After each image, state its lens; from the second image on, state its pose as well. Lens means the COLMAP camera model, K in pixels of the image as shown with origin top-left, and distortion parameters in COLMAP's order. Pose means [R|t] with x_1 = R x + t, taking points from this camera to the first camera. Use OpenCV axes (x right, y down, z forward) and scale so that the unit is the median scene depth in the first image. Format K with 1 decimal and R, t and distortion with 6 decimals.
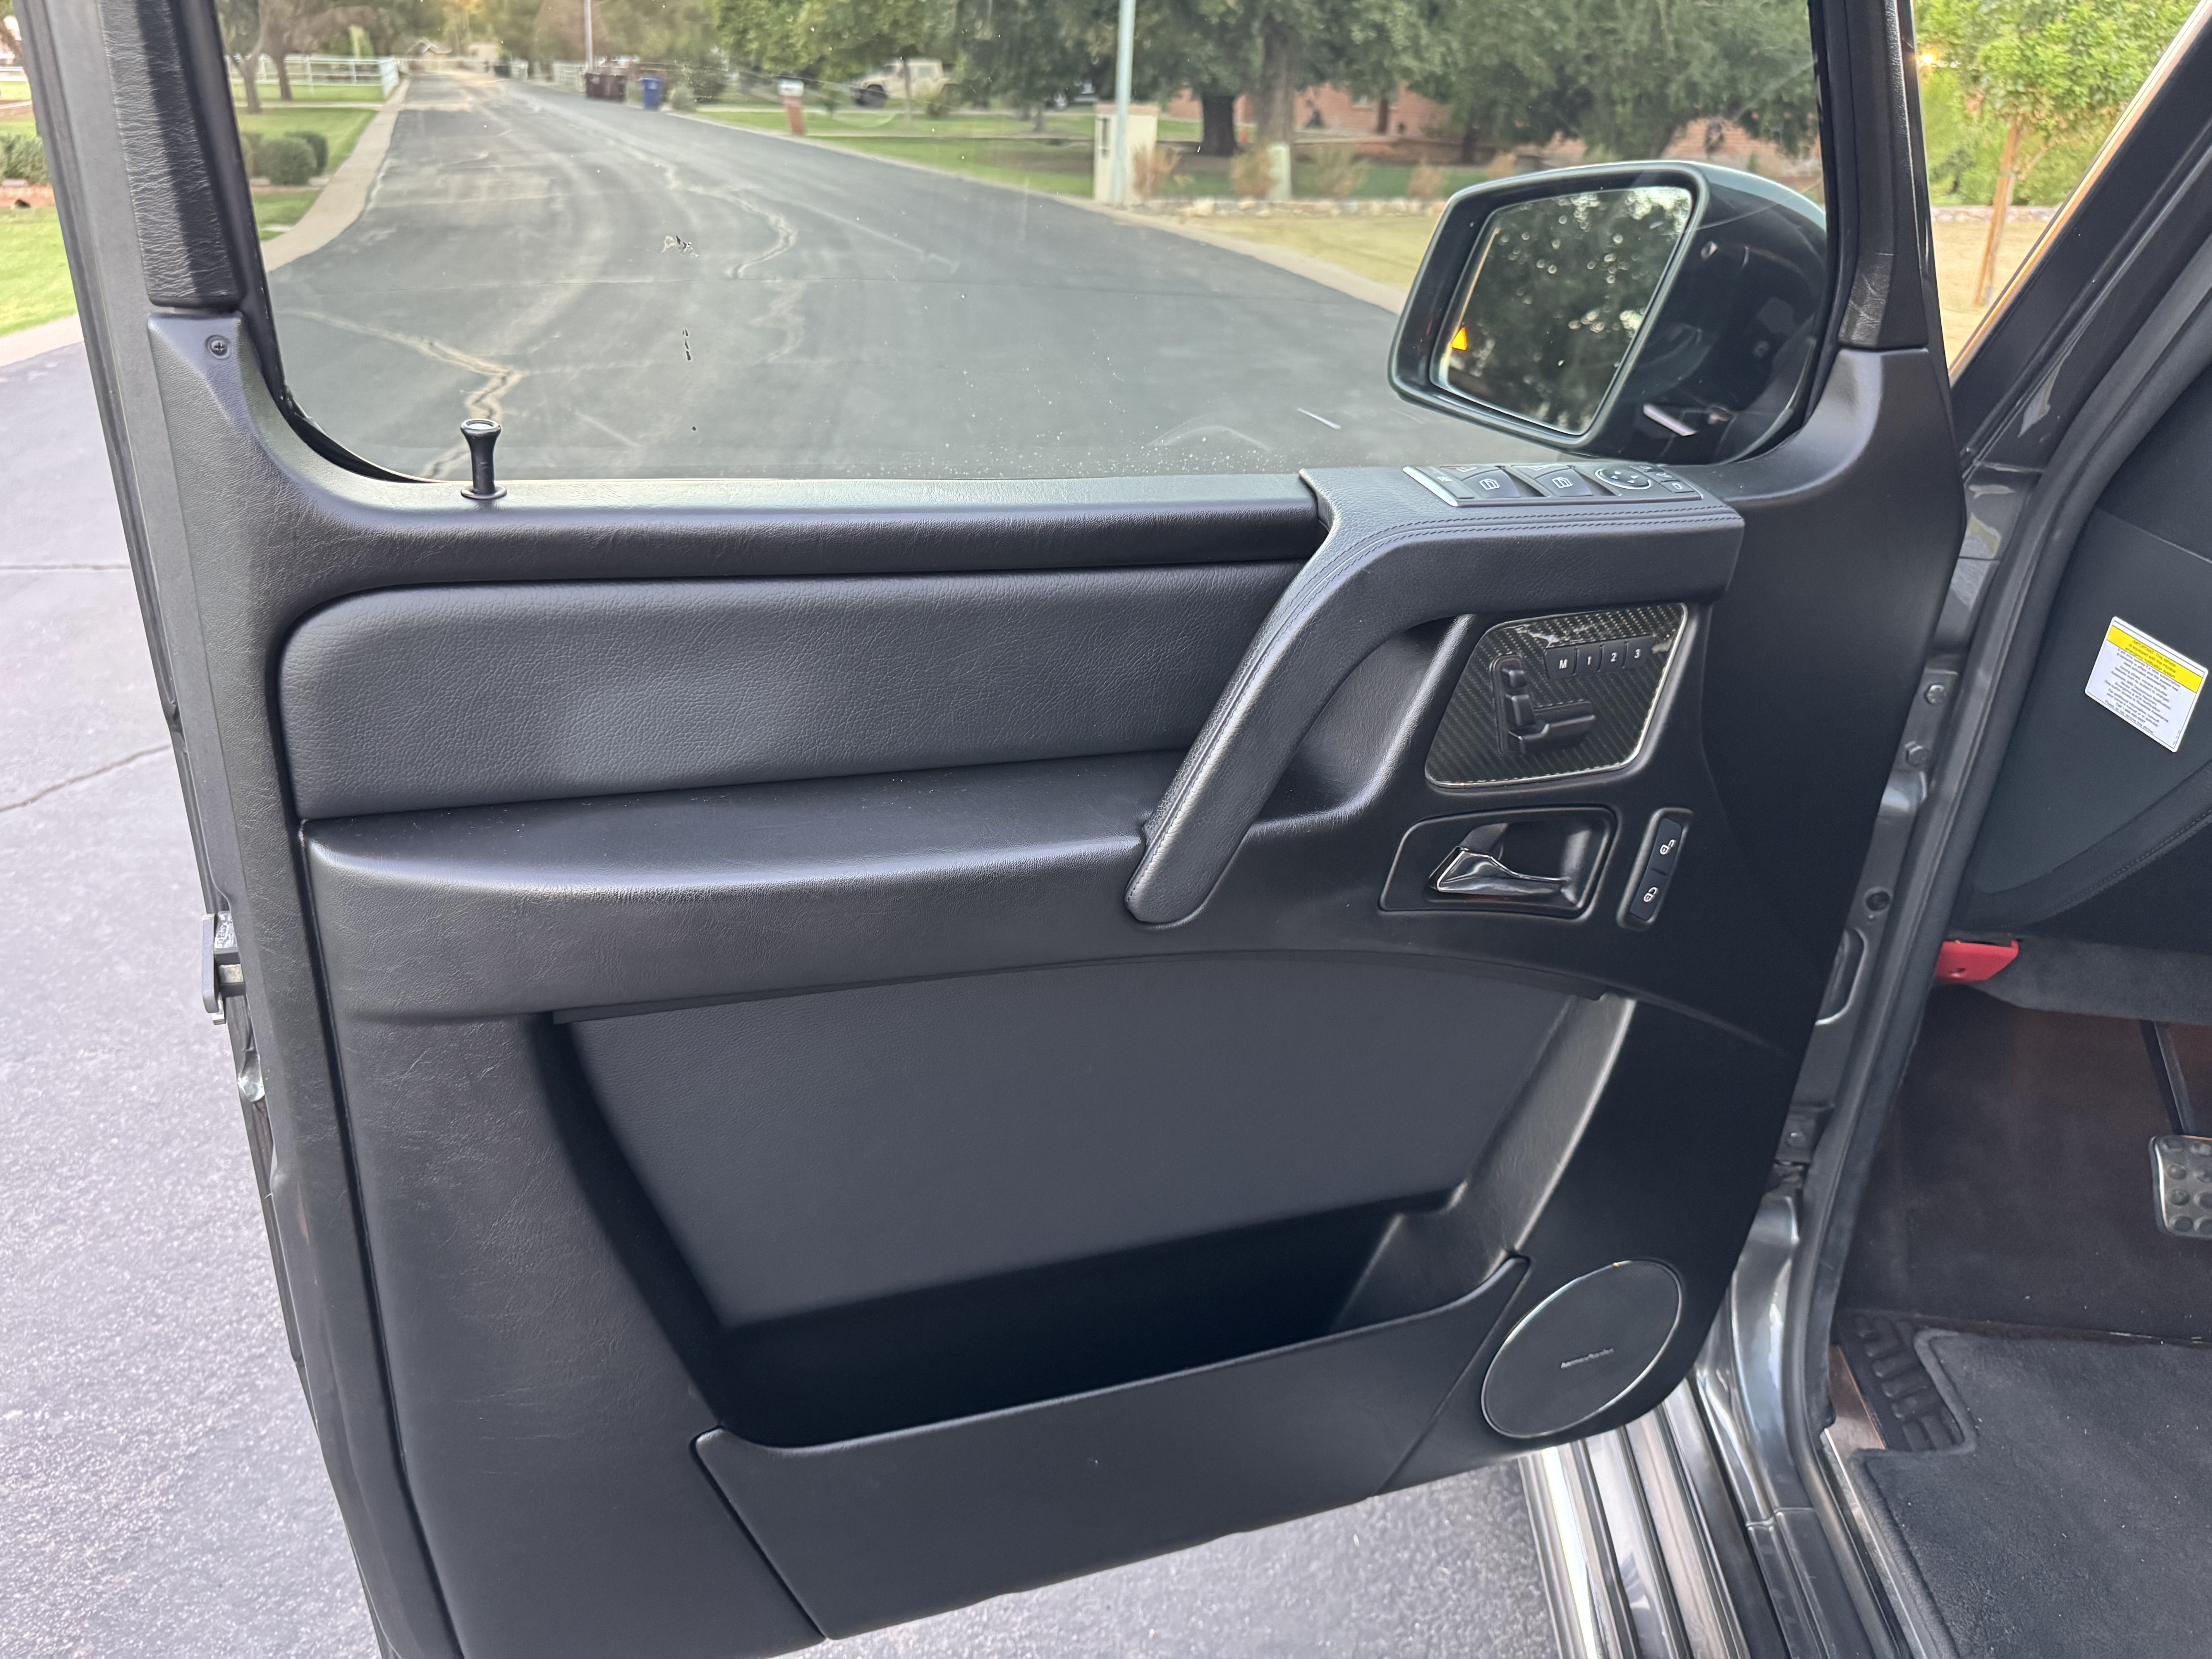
lens RADIAL K [[1595.1, 0, 1086.3], [0, 1595.1, 832.3], [0, 0, 1]] dist [-0.008620, -0.001548]
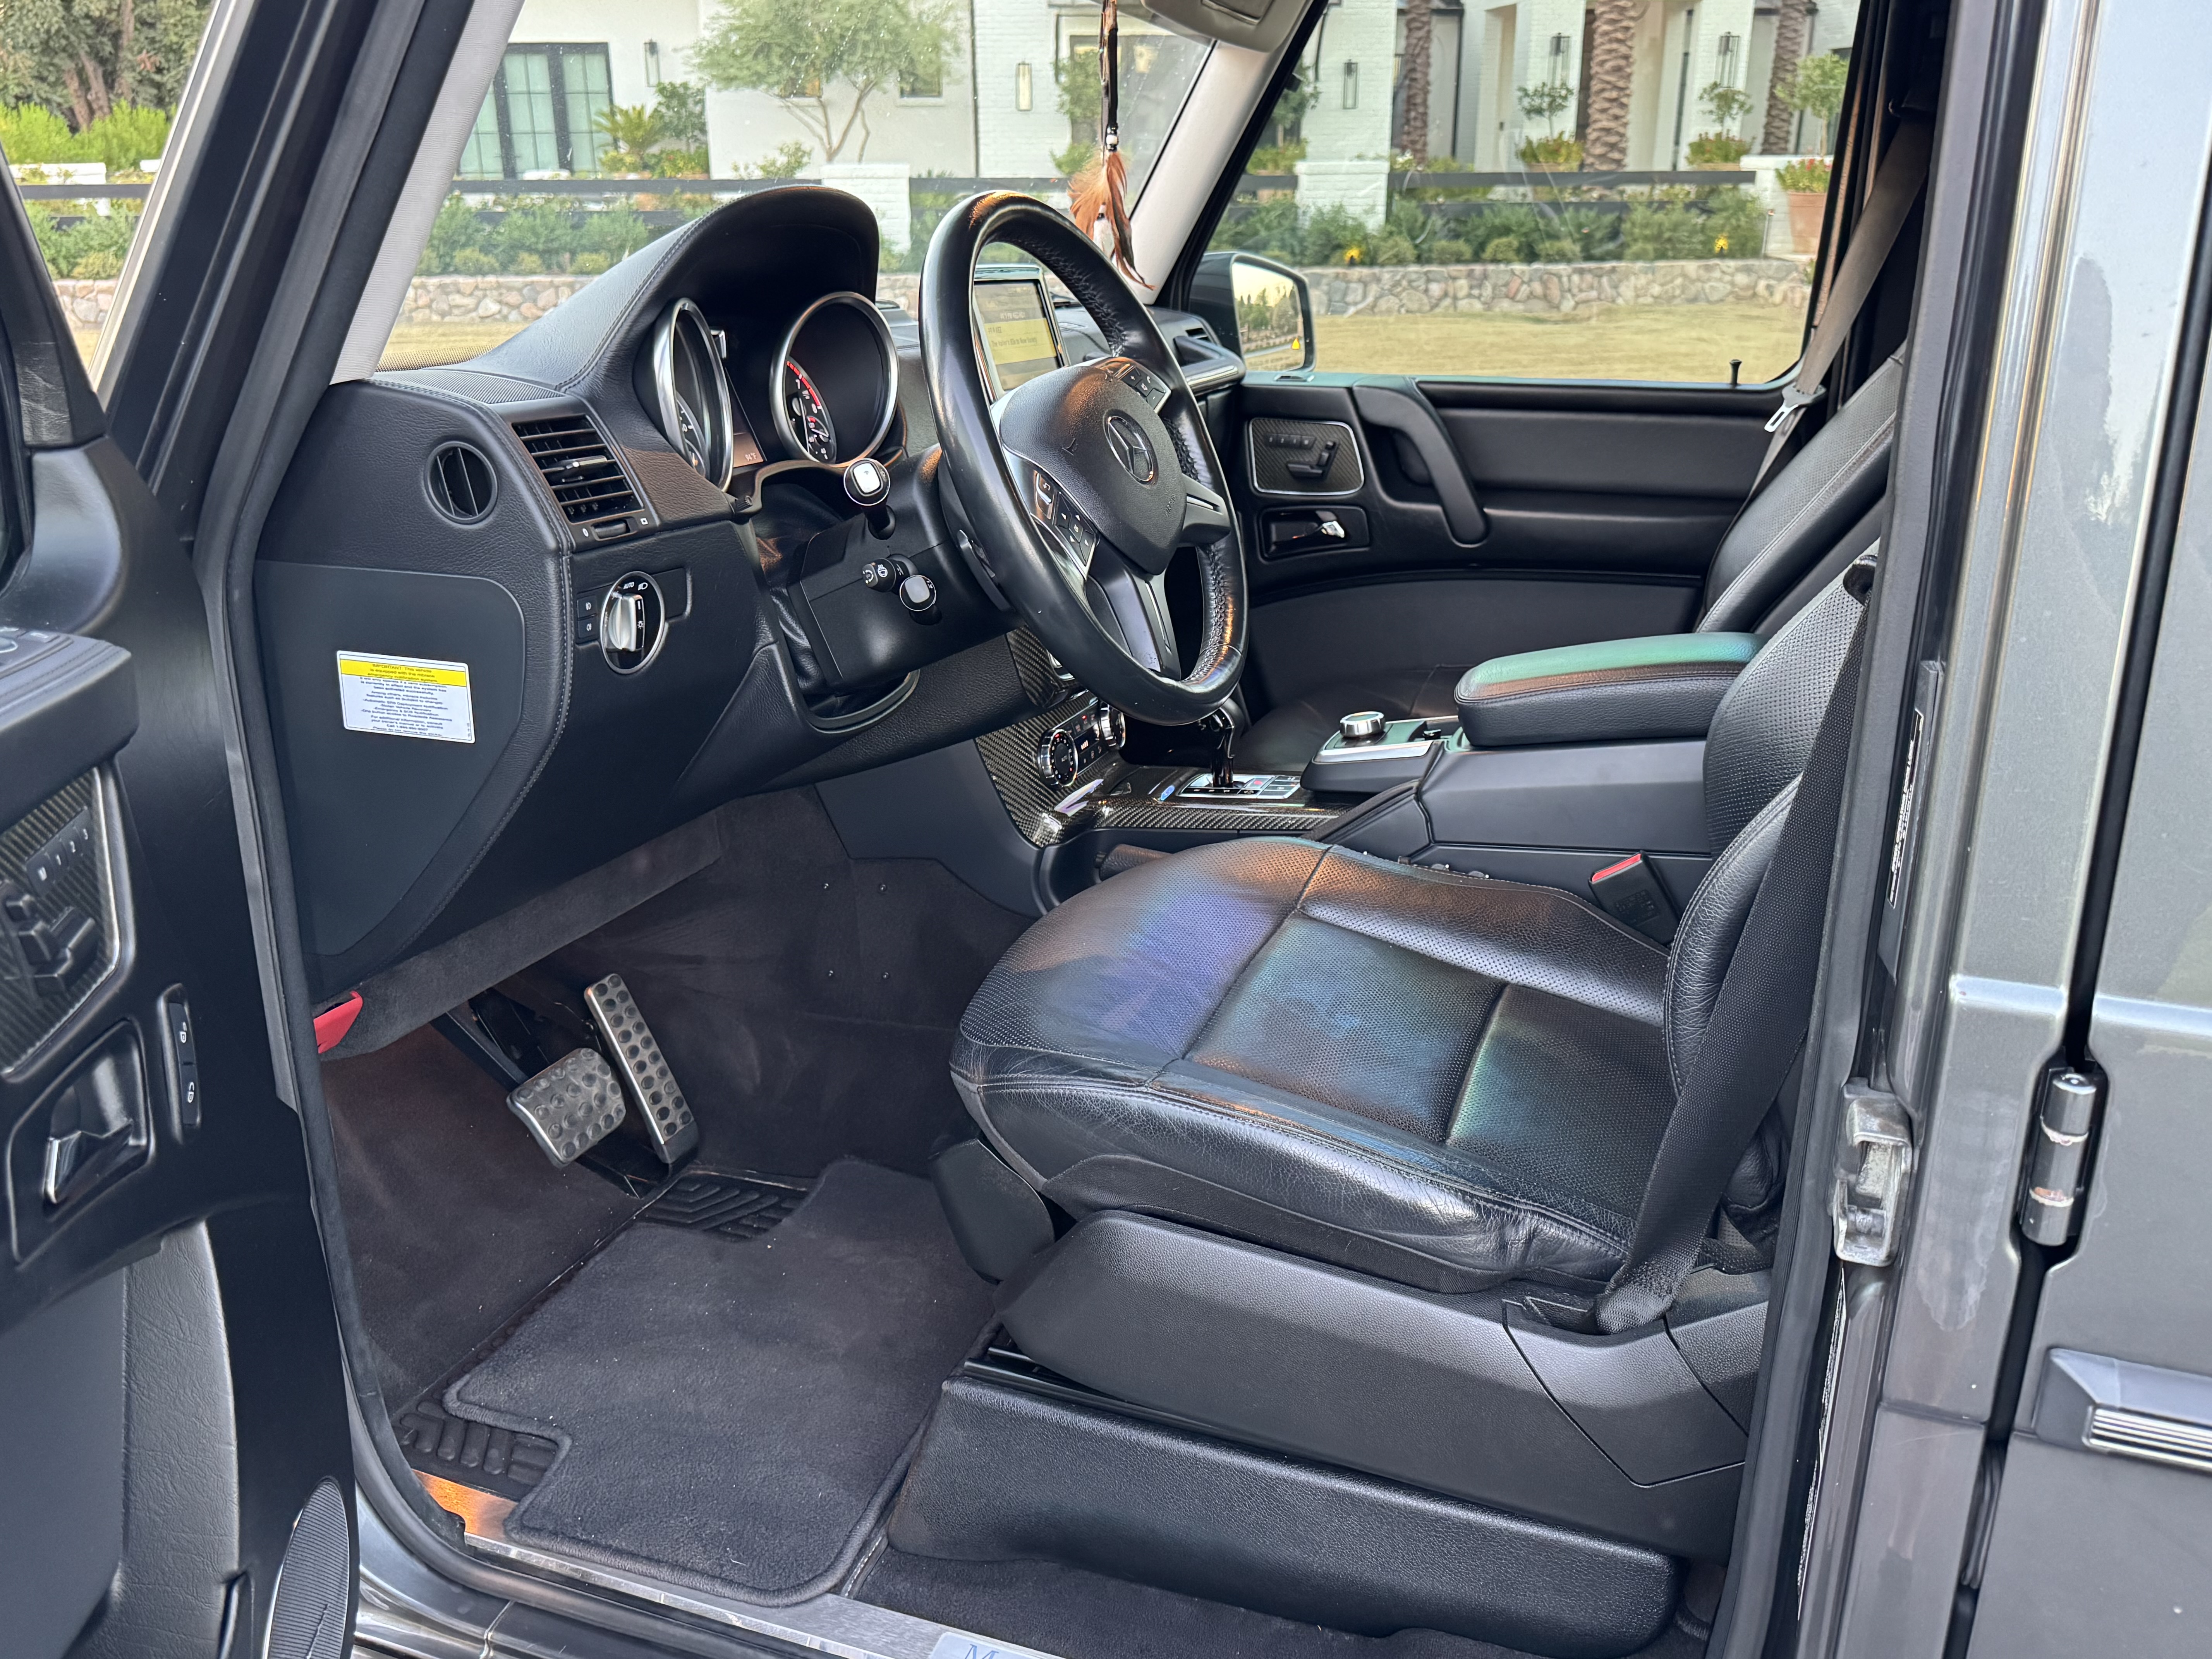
lens RADIAL K [[1806.9, 0, 1085.7], [0, 1806.9, 836.4], [0, 0, 1]] dist [0.060981, -0.093847]
pose [[0.290835, -0.367869, 0.883226, -0.293597], [0.431313, 0.874418, 0.222175, -0.084379], [-0.854040, 0.316330, 0.412978, 0.142866]]
